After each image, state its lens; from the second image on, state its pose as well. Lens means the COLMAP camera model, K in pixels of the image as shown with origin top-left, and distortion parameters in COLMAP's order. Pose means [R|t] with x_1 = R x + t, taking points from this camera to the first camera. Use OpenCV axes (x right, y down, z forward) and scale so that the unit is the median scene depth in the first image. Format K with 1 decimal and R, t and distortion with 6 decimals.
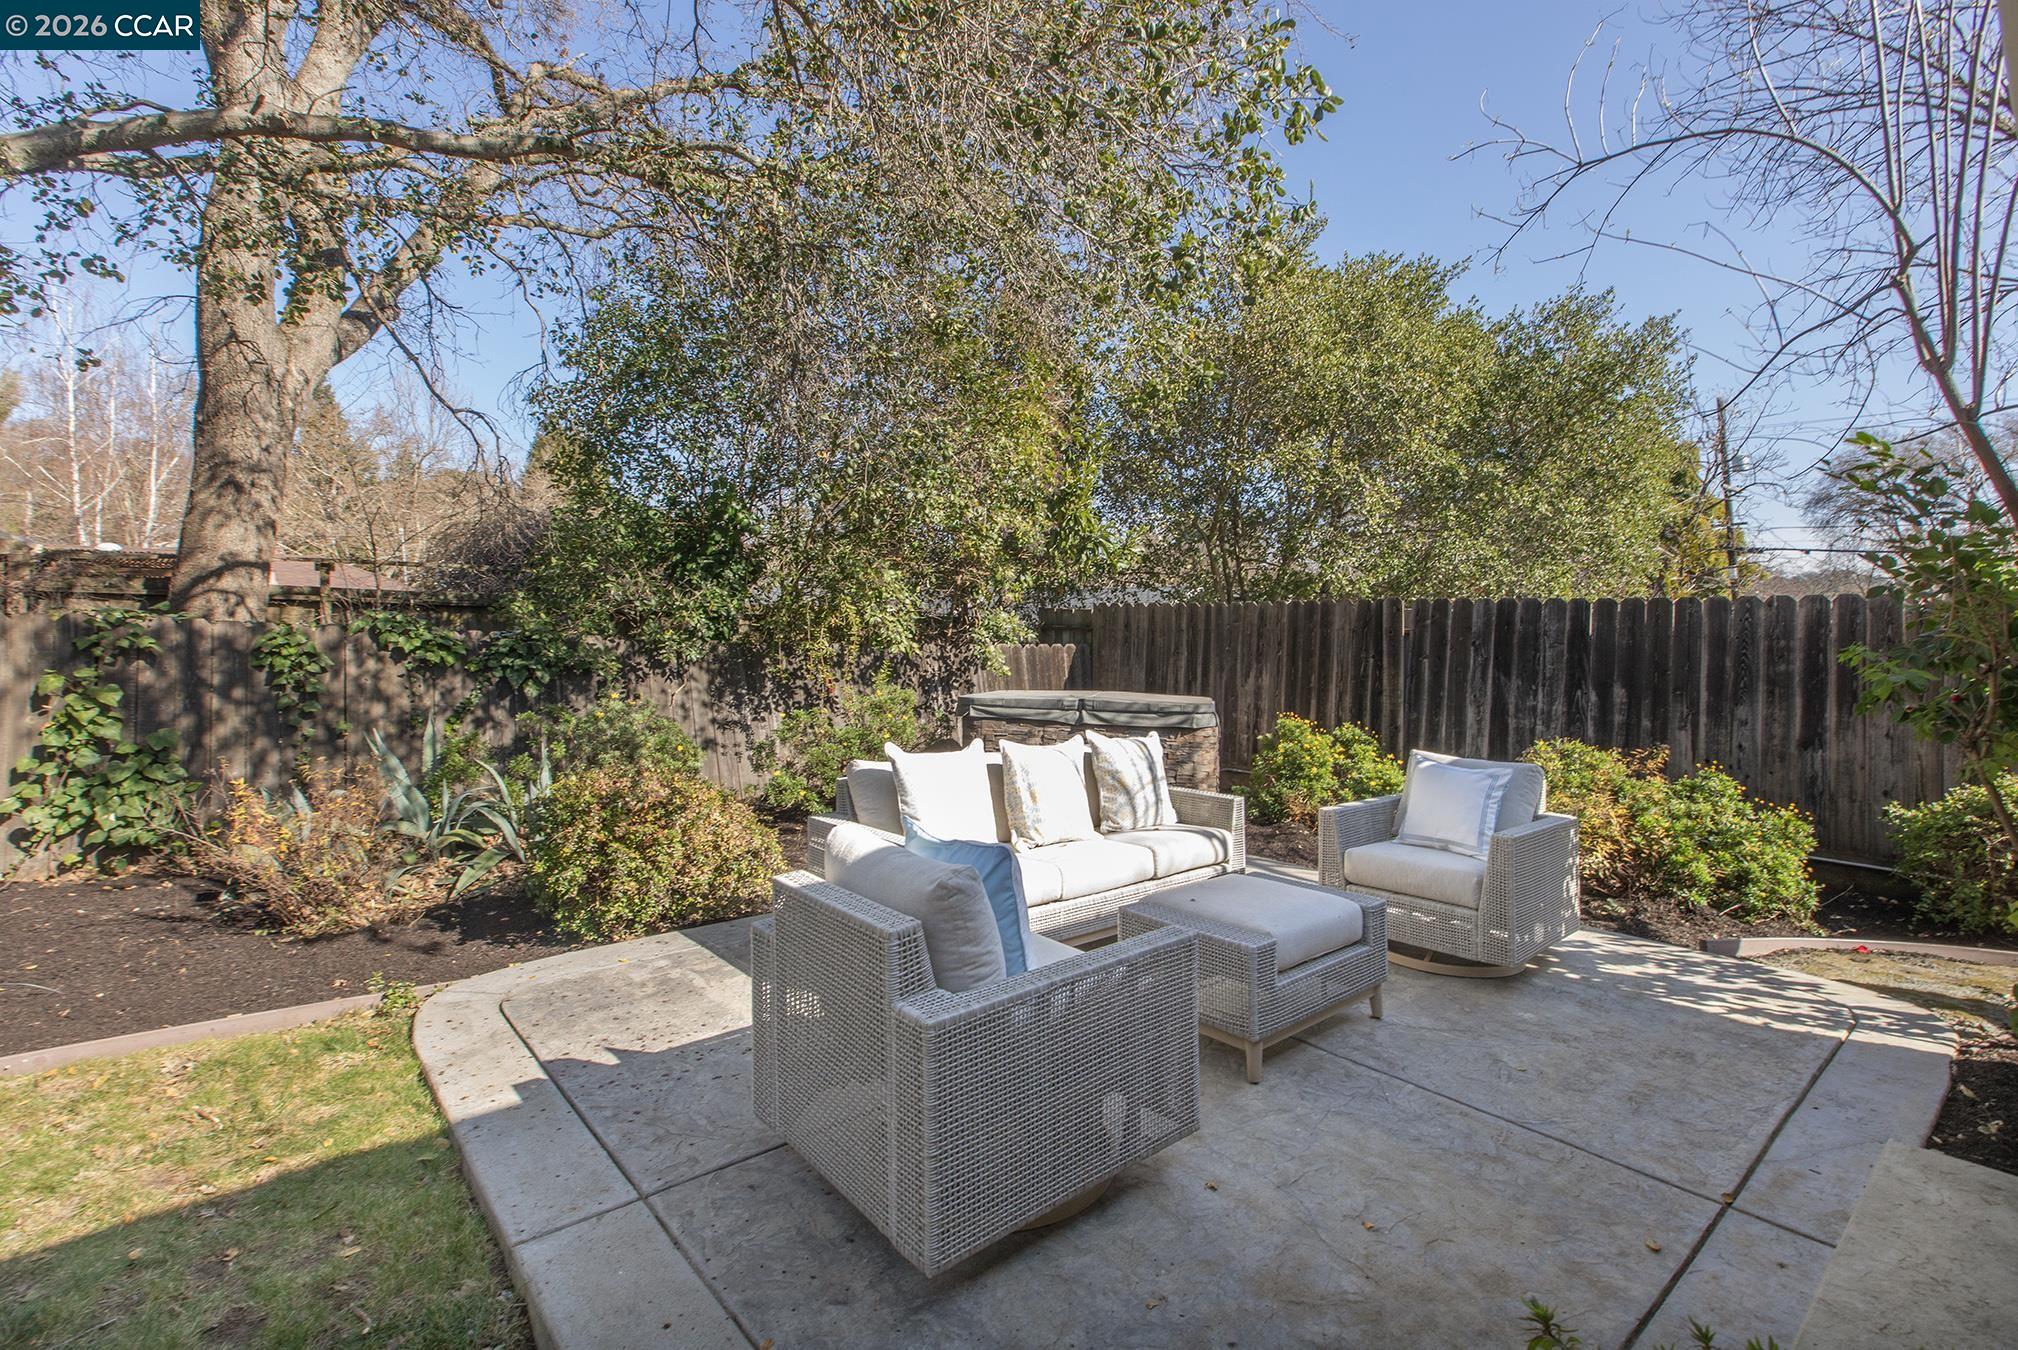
lens RADIAL K [[919.9, 0, 1055.5], [0, 919.9, 705.6], [0, 0, 1]] dist [0.018075, -0.006162]
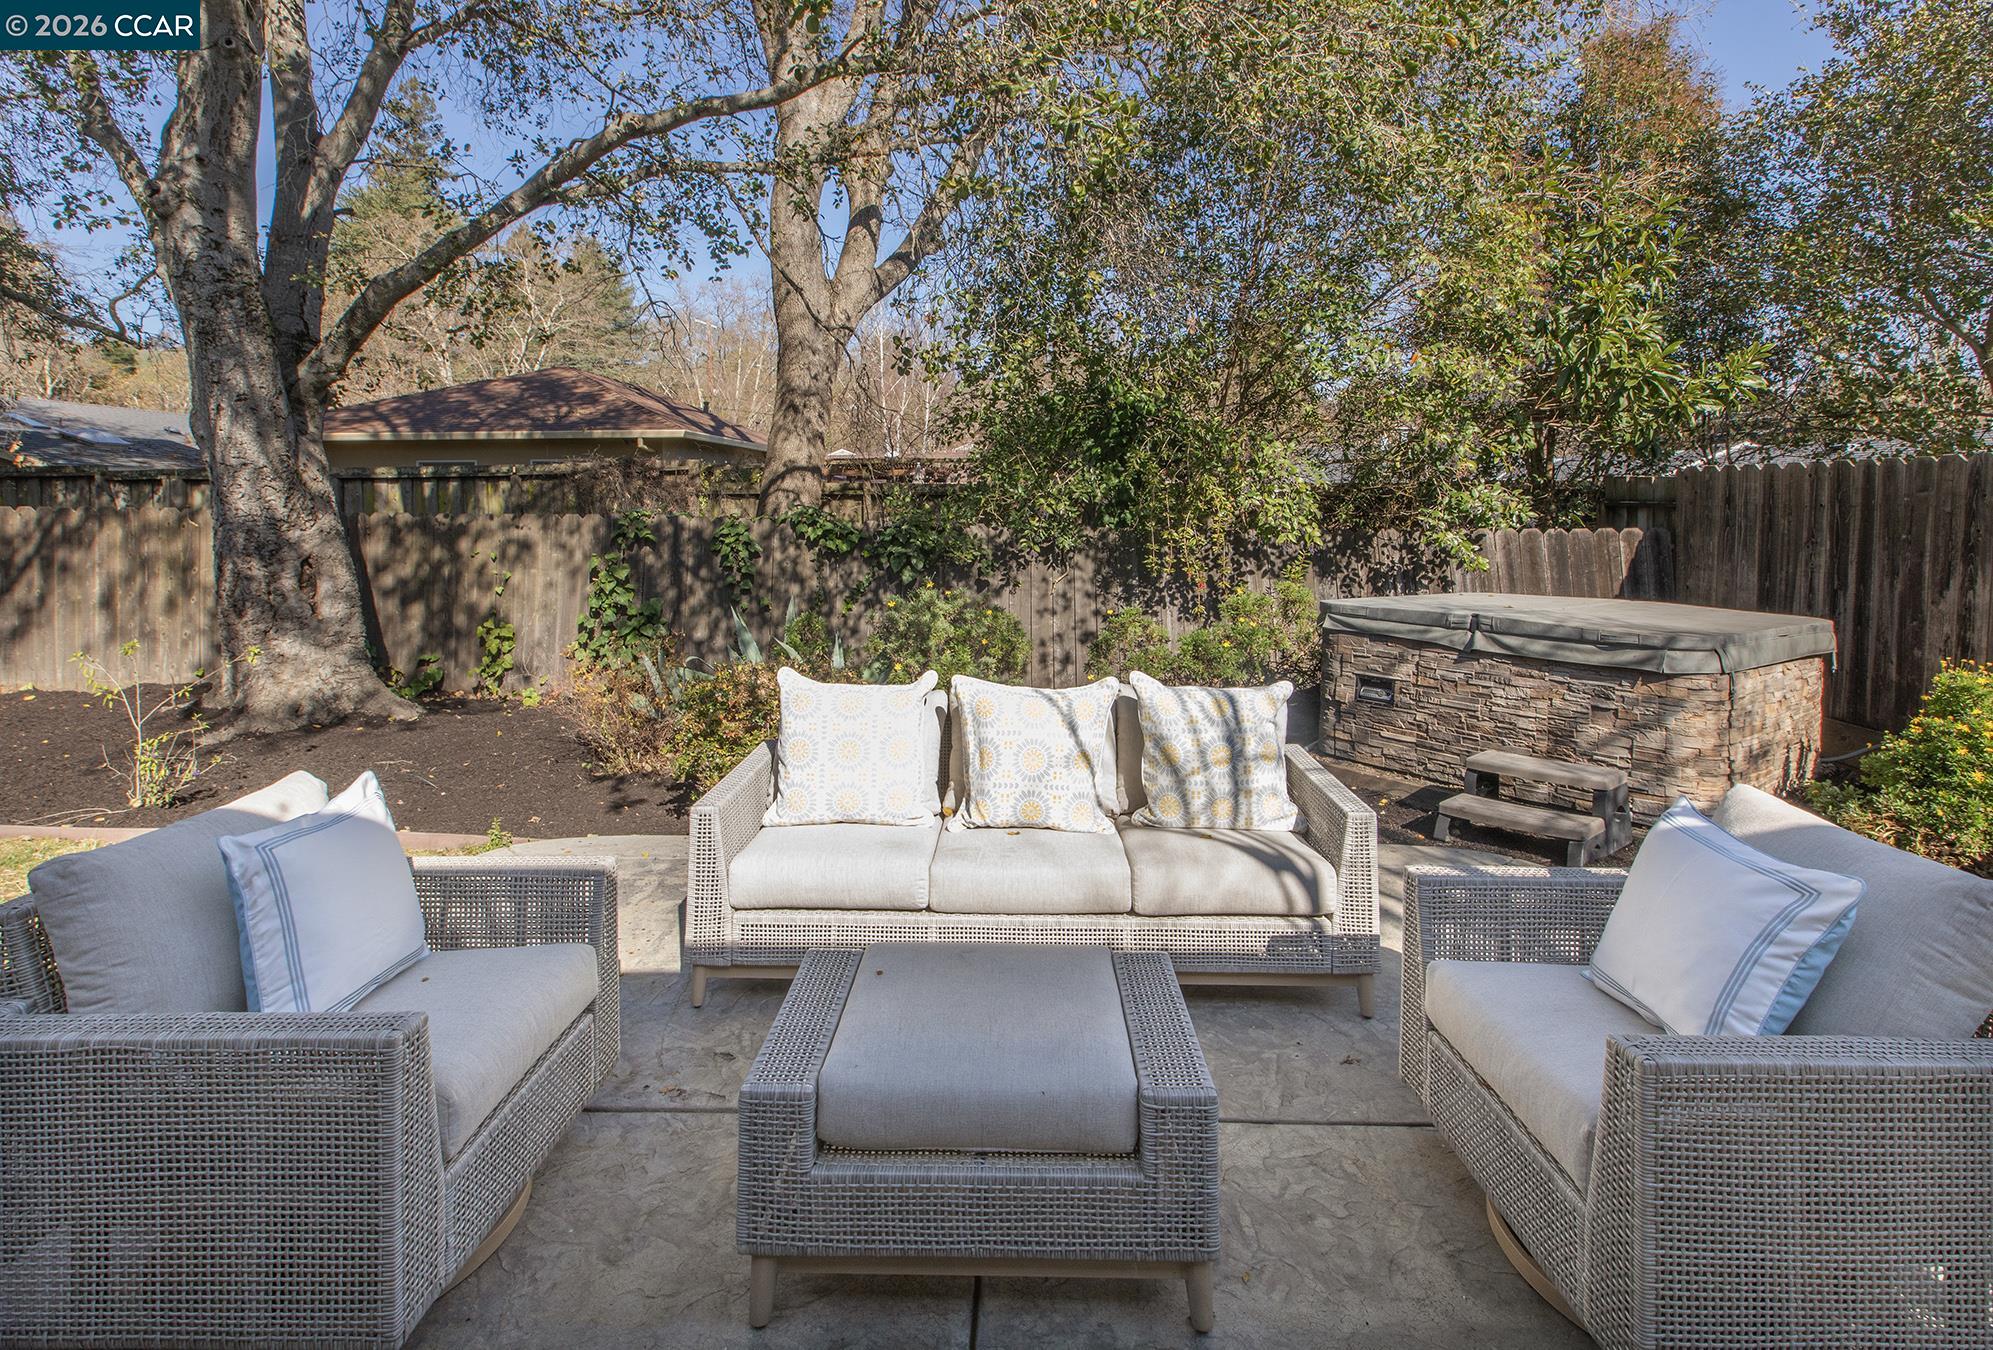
lens RADIAL K [[976.5, 0, 1034.3], [0, 976.5, 565.7], [0, 0, 1]] dist [0.001227, 0.000237]
pose [[0.729813, 0.026544, -0.683131, 0.322019], [-0.039554, 0.999212, -0.003431, -0.031137], [0.682502, 0.029524, 0.730287, 0.279804]]
